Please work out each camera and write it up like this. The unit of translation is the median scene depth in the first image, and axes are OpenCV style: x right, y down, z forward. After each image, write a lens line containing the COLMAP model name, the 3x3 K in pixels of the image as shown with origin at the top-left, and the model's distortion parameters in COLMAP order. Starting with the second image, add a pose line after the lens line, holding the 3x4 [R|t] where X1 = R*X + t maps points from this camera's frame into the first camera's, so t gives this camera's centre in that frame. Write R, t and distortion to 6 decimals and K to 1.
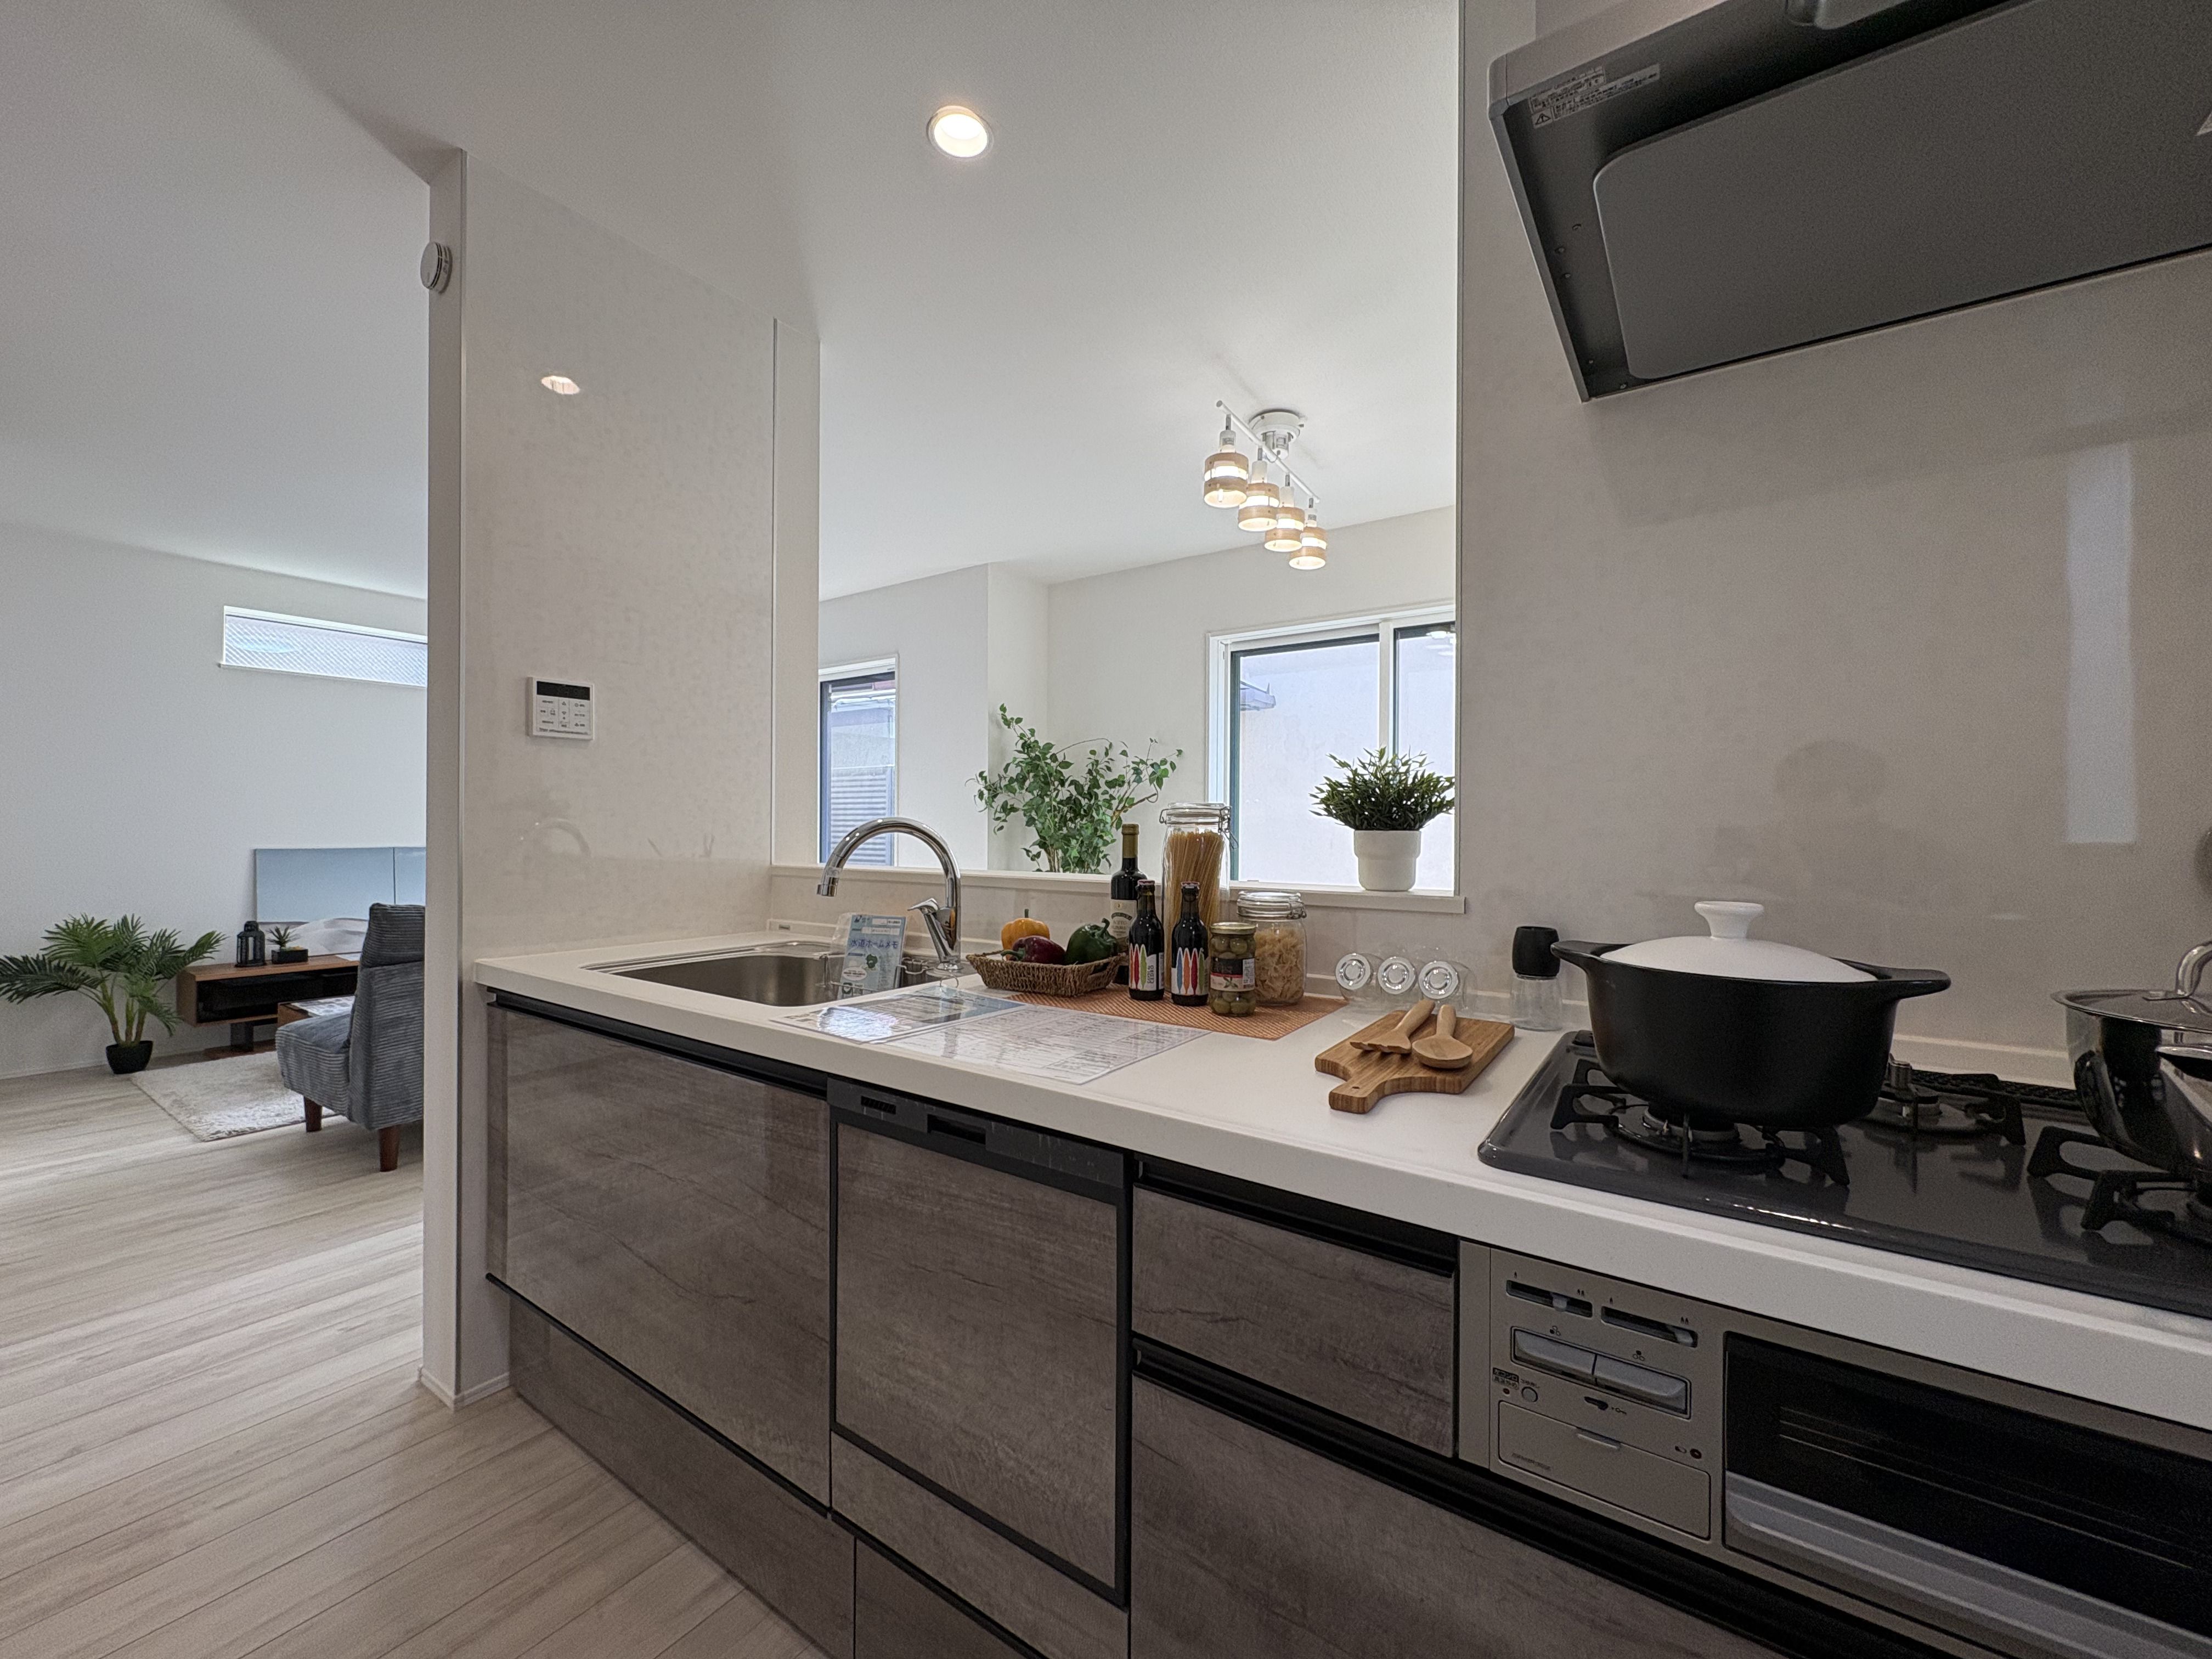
lens RADIAL K [[897.8, 0, 1103.2], [0, 897.8, 828.2], [0, 0, 1]] dist [0.000114, 0.000422]
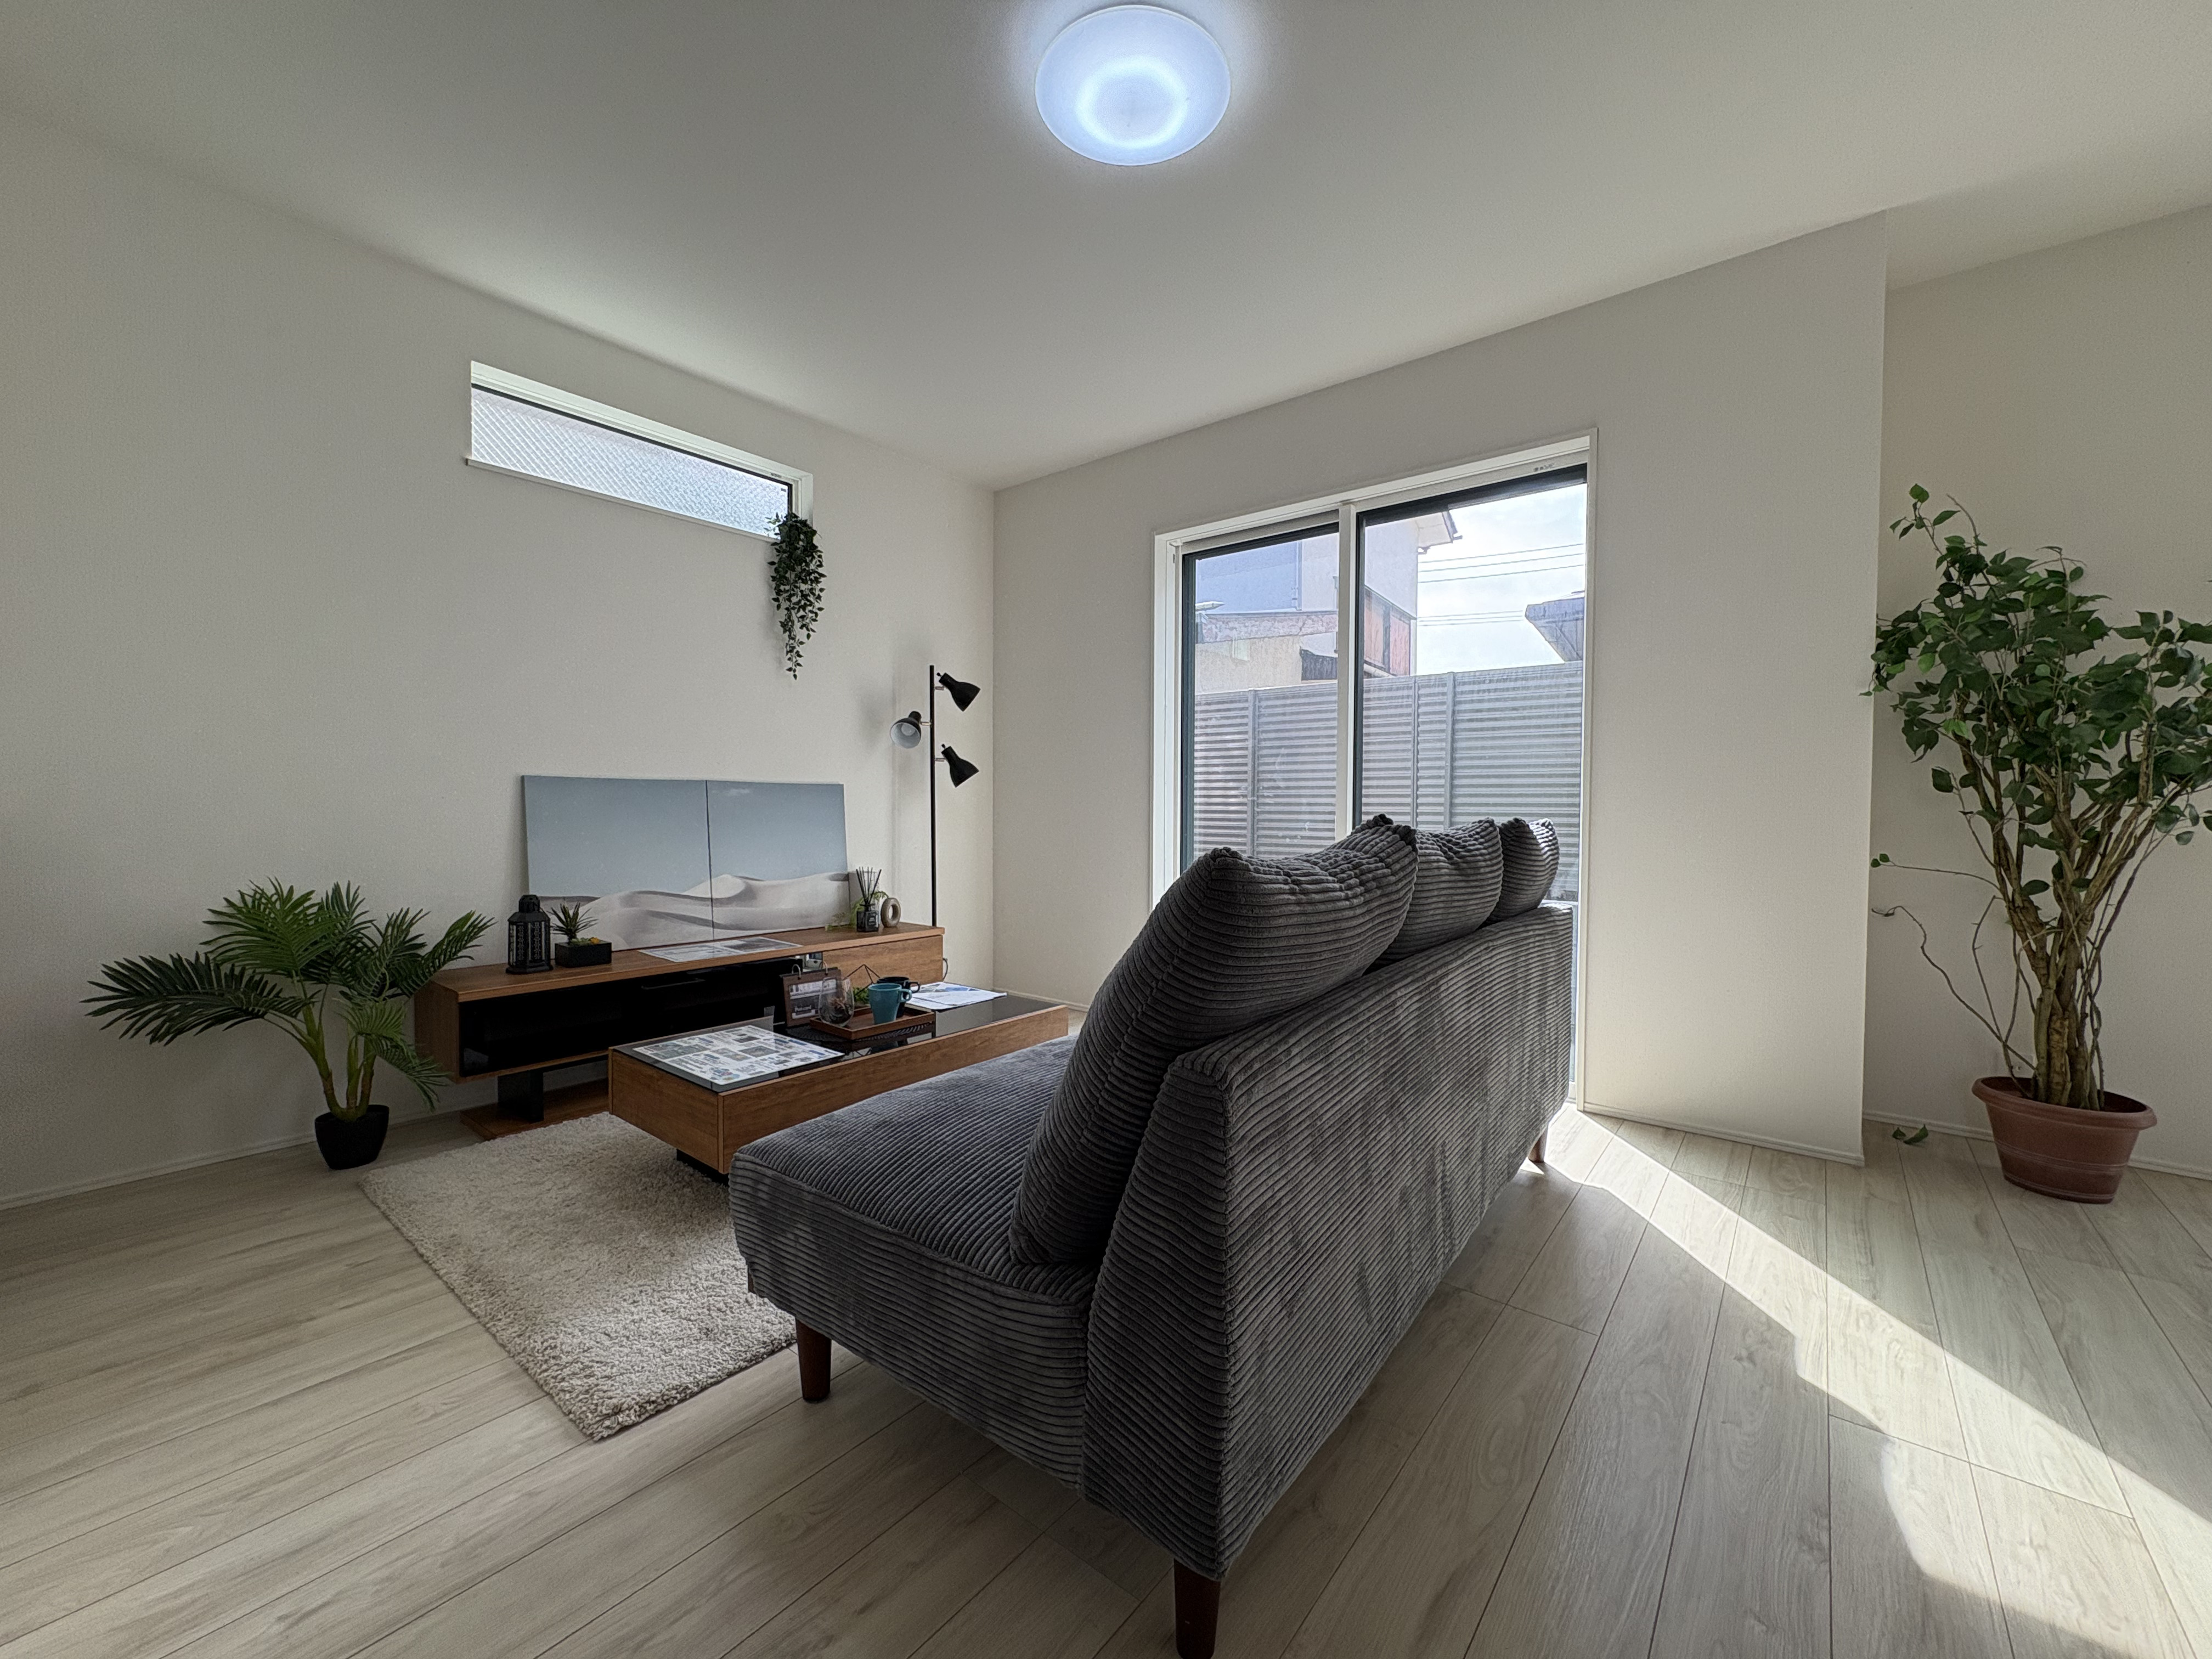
lens RADIAL K [[897.8, 0, 1105.9], [0, 897.8, 826.7], [0, 0, 1]] dist [0.000114, 0.000422]
pose [[0.997301, 0.001981, -0.073390, -0.564746], [-0.000099, 0.999671, 0.025630, 0.046716], [0.073416, -0.025554, 0.996974, 0.473015]]
